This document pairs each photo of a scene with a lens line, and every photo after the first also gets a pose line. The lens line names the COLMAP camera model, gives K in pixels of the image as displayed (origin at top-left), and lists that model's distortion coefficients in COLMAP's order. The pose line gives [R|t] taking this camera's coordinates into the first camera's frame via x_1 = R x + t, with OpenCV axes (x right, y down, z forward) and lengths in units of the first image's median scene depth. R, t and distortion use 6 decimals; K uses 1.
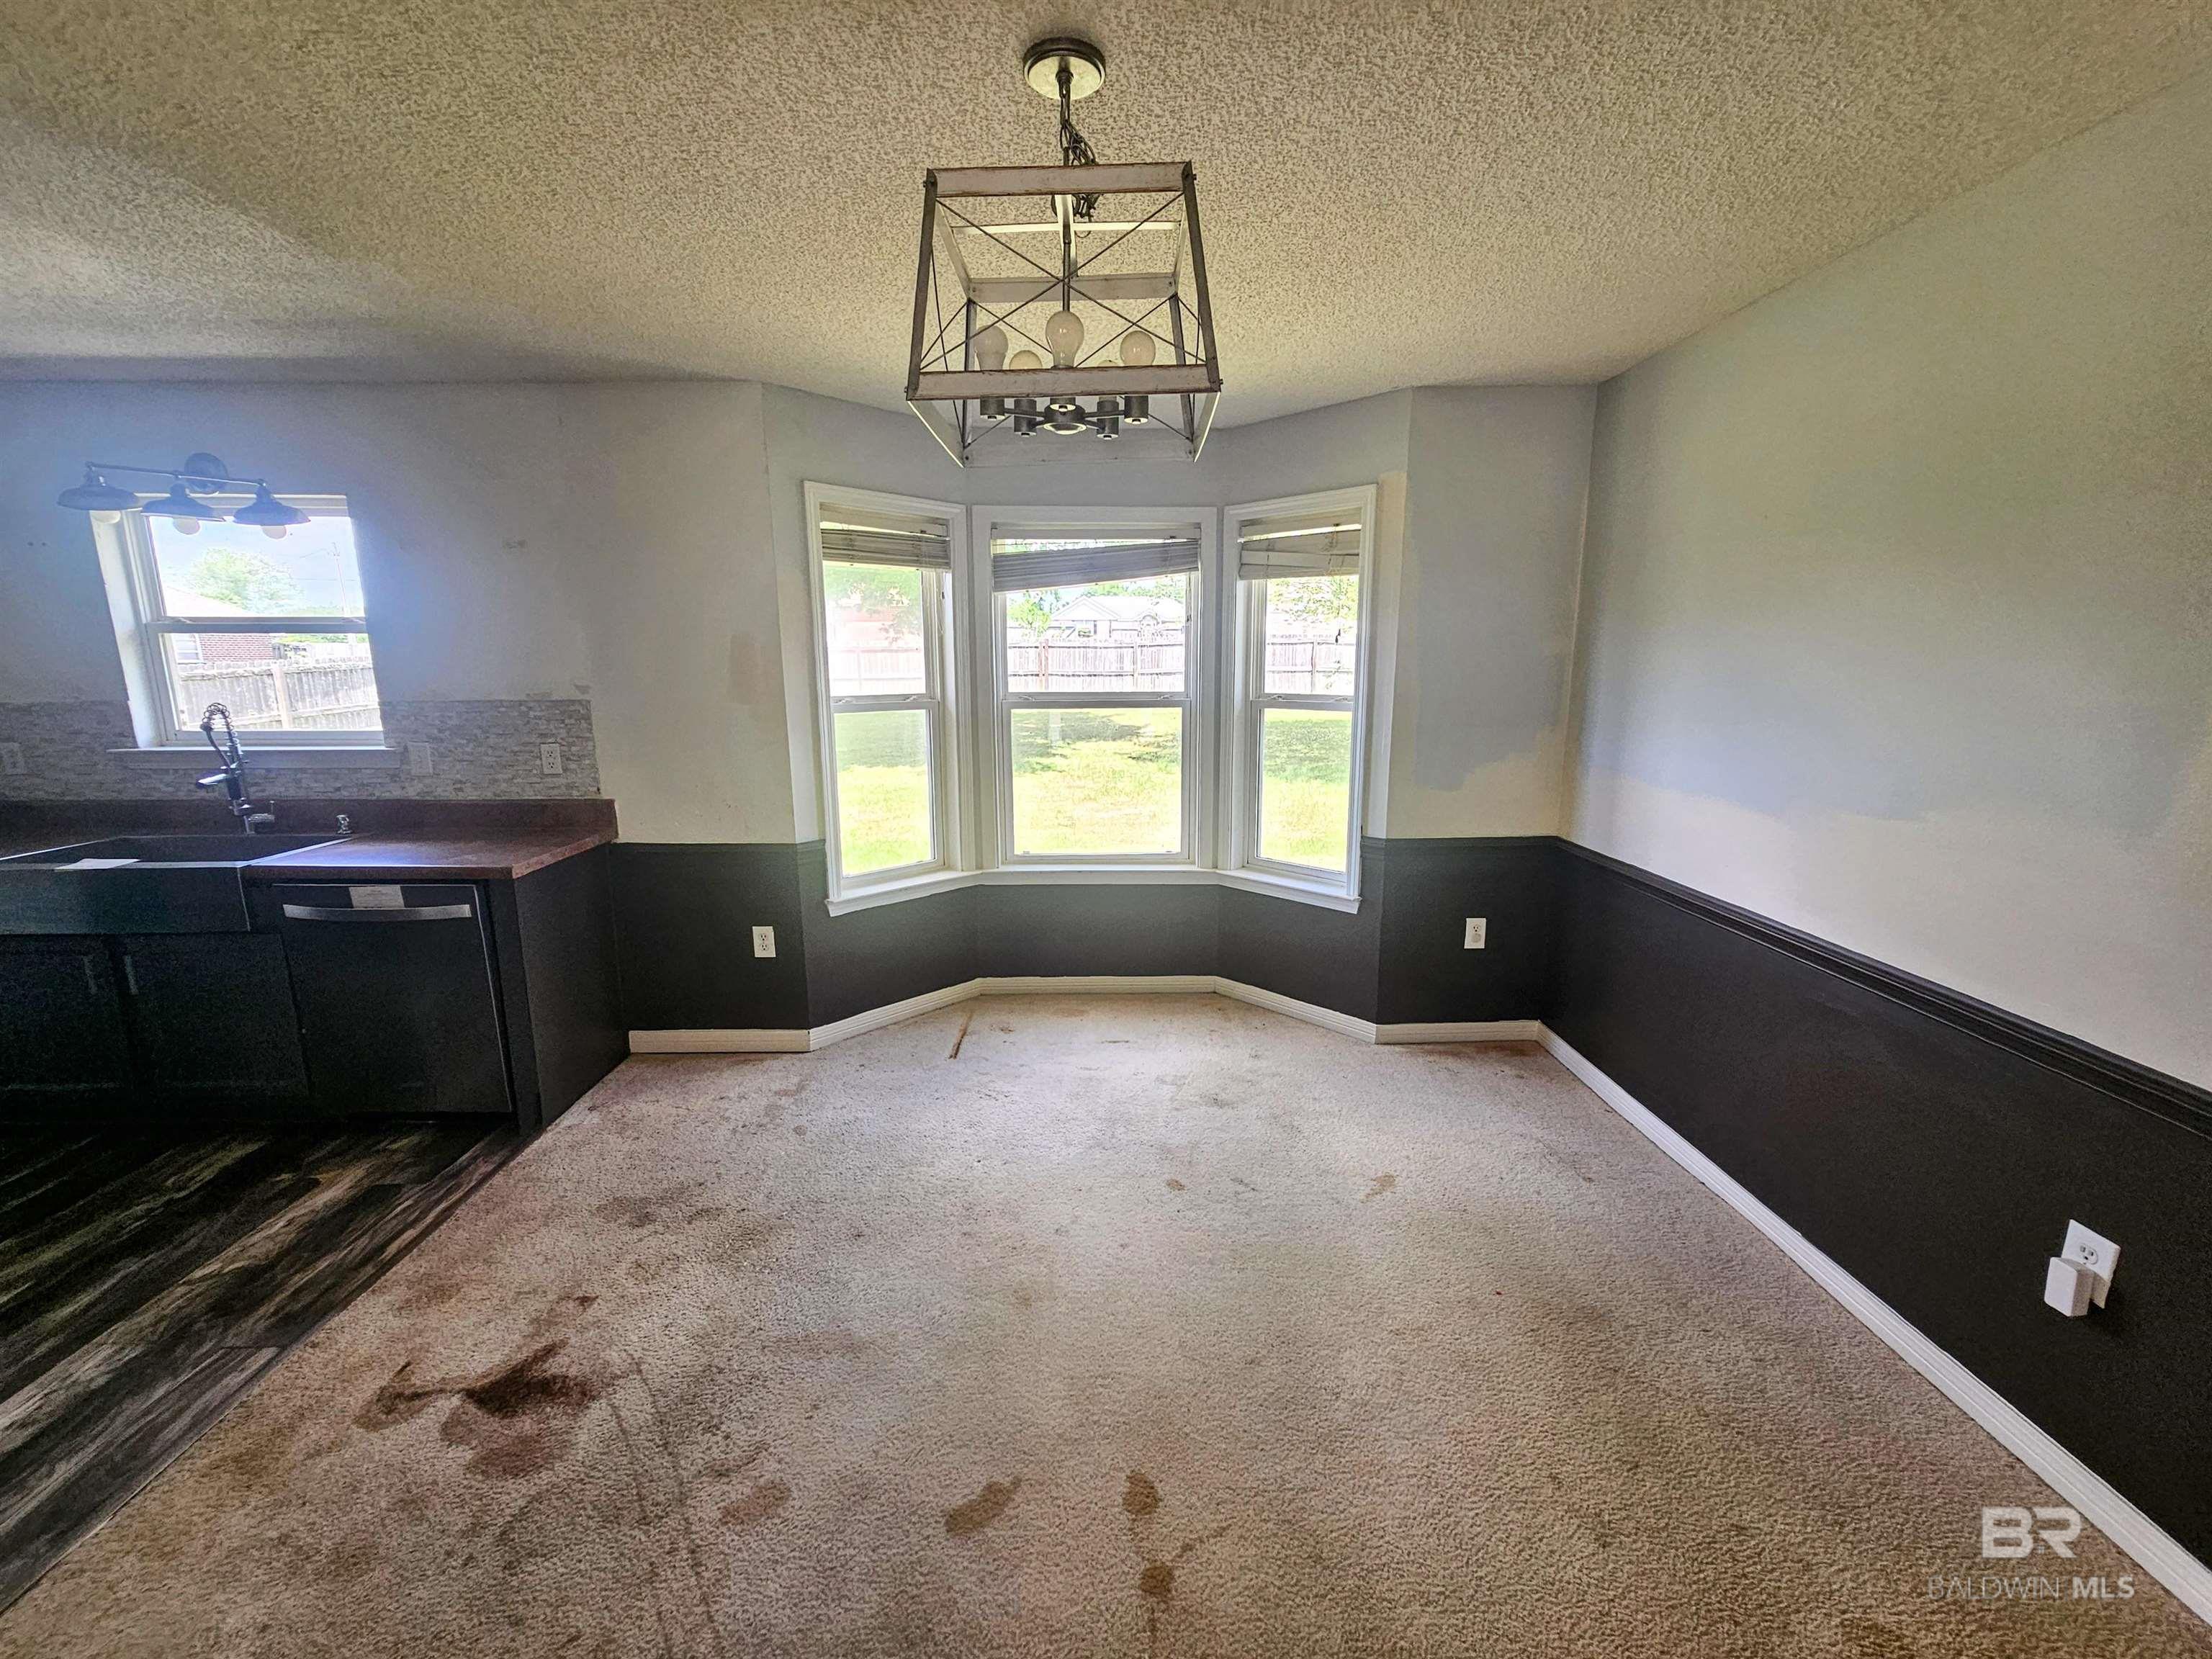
lens RADIAL K [[906.5, 0, 1119.3], [0, 906.5, 830.1], [0, 0, 1]] dist [-0.000847, 0.000065]
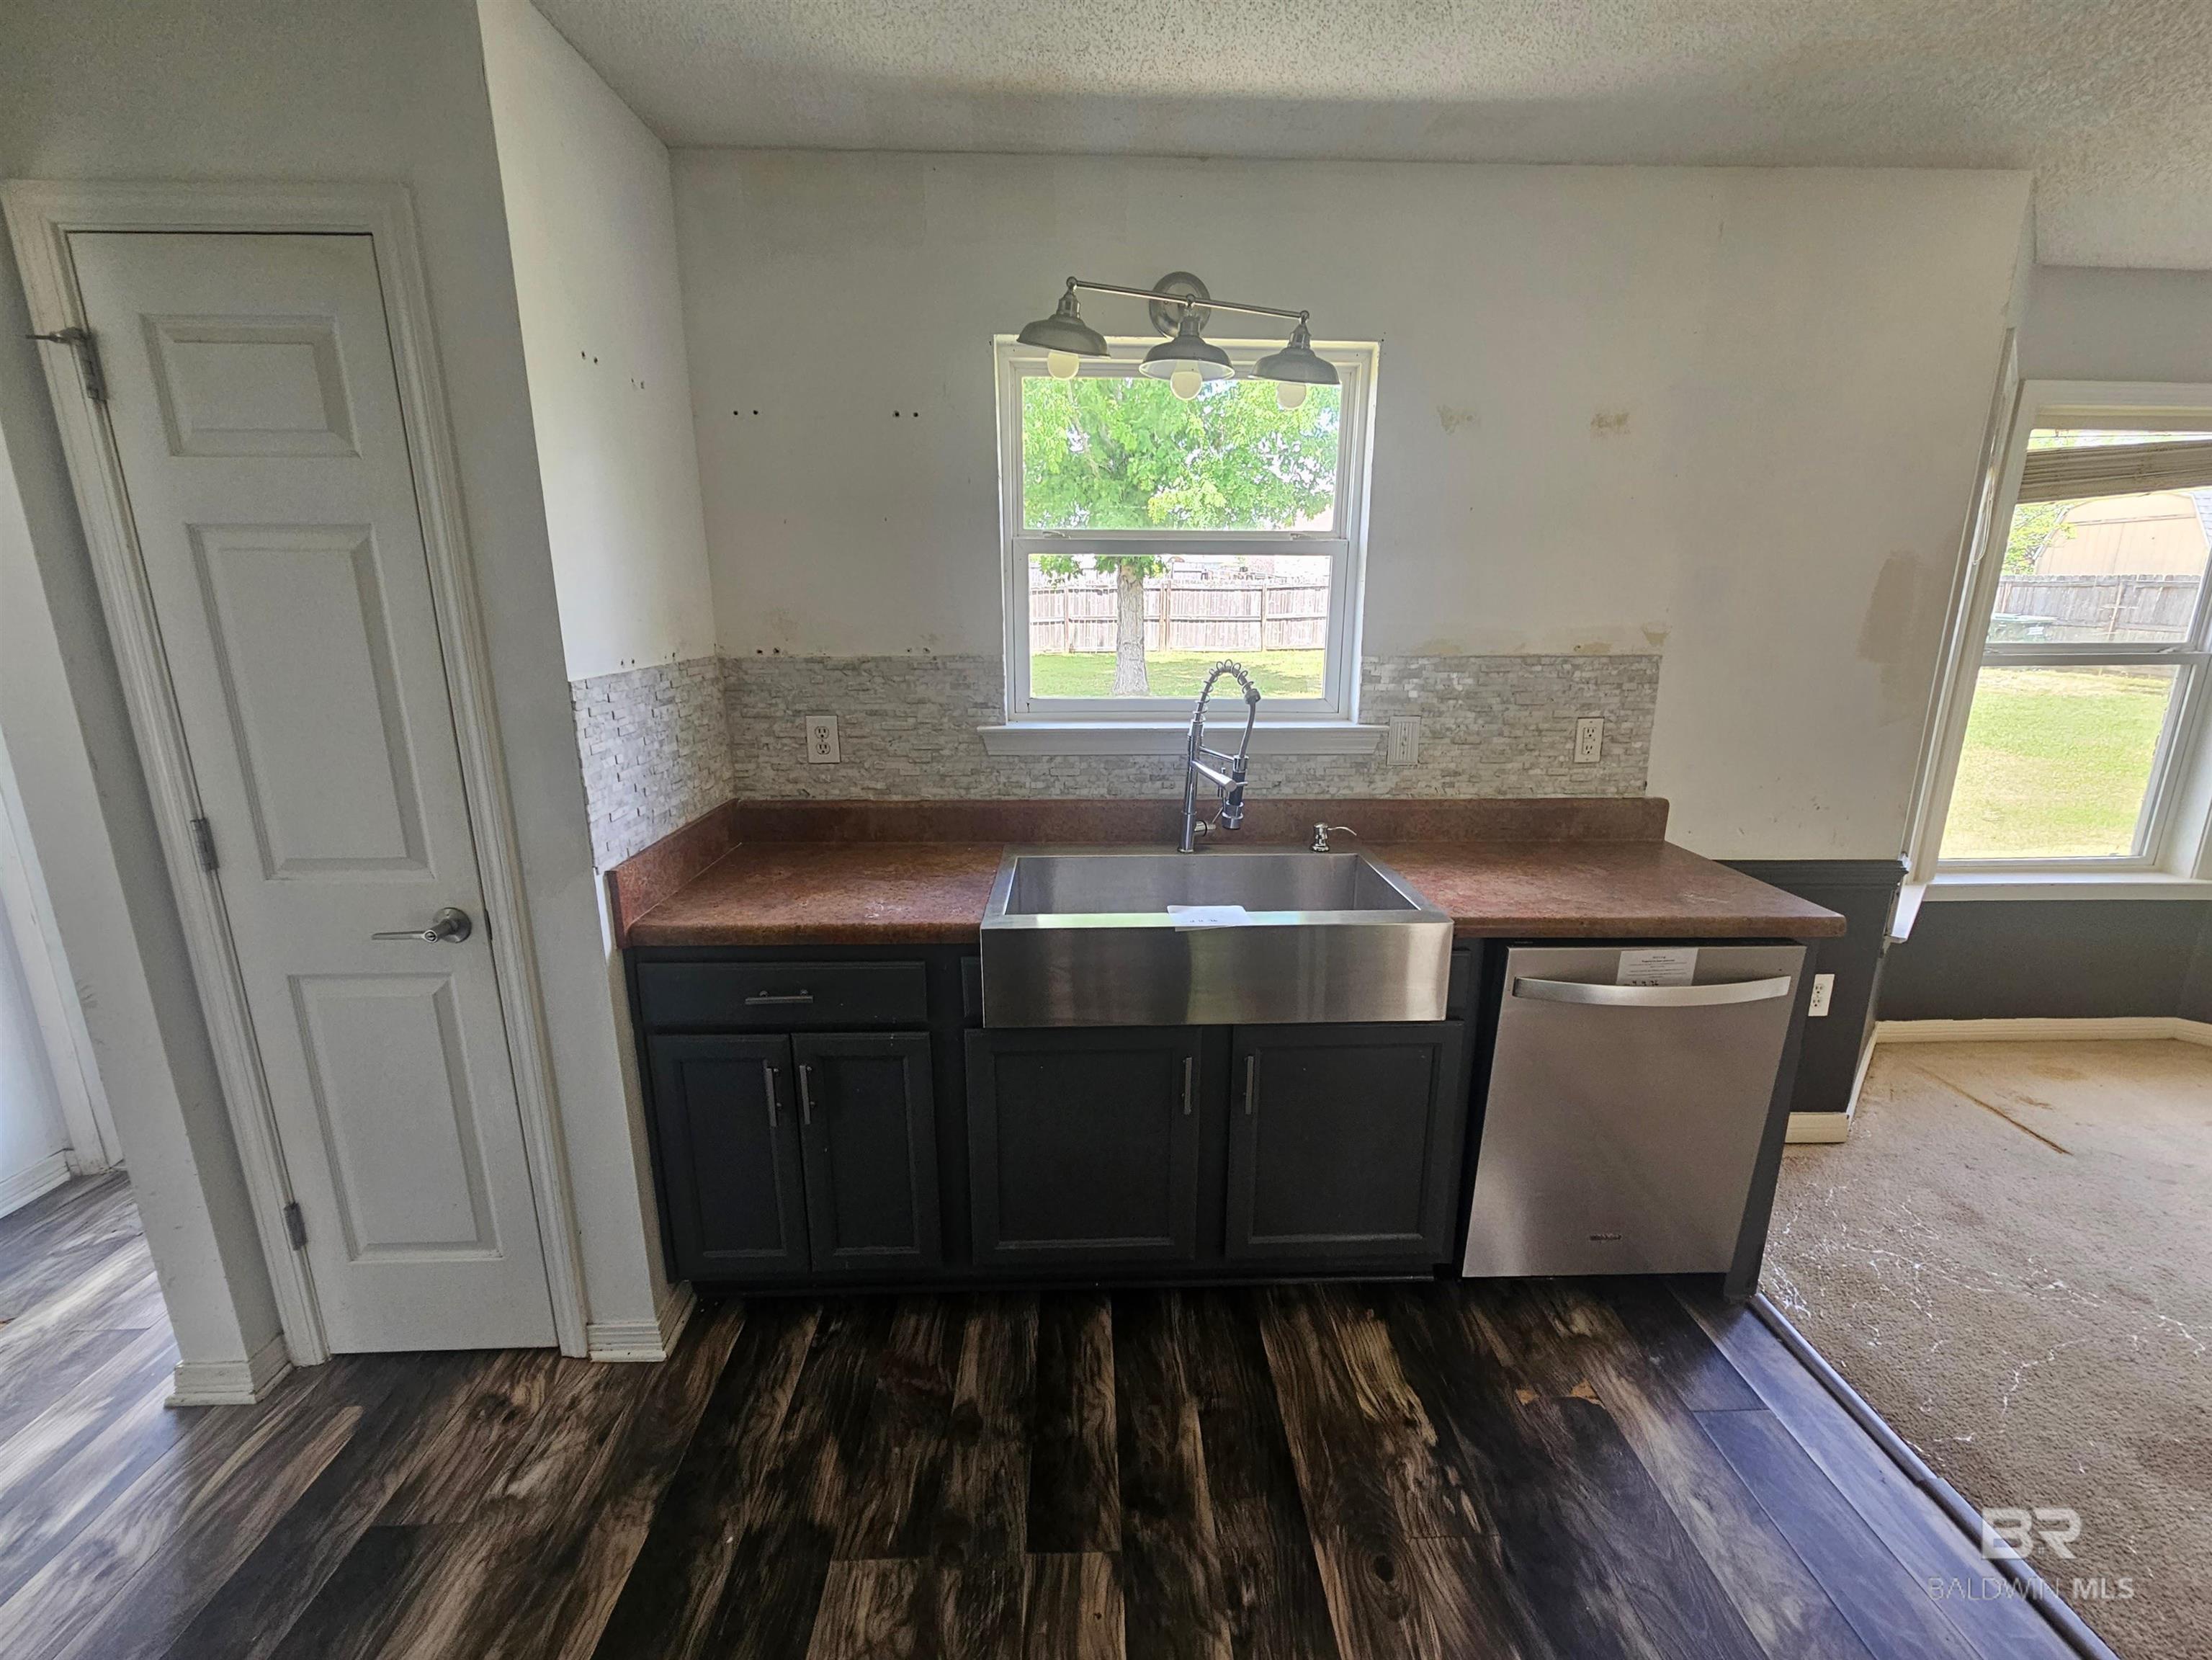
lens RADIAL K [[906.6, 0, 1091.8], [0, 906.6, 830.3], [0, 0, 1]] dist [-0.000847, 0.000065]
pose [[0.999994, 0.000853, 0.003279, -1.011534], [-0.001038, 0.998377, 0.056935, -0.049311], [-0.003225, -0.056938, 0.998372, 0.306503]]
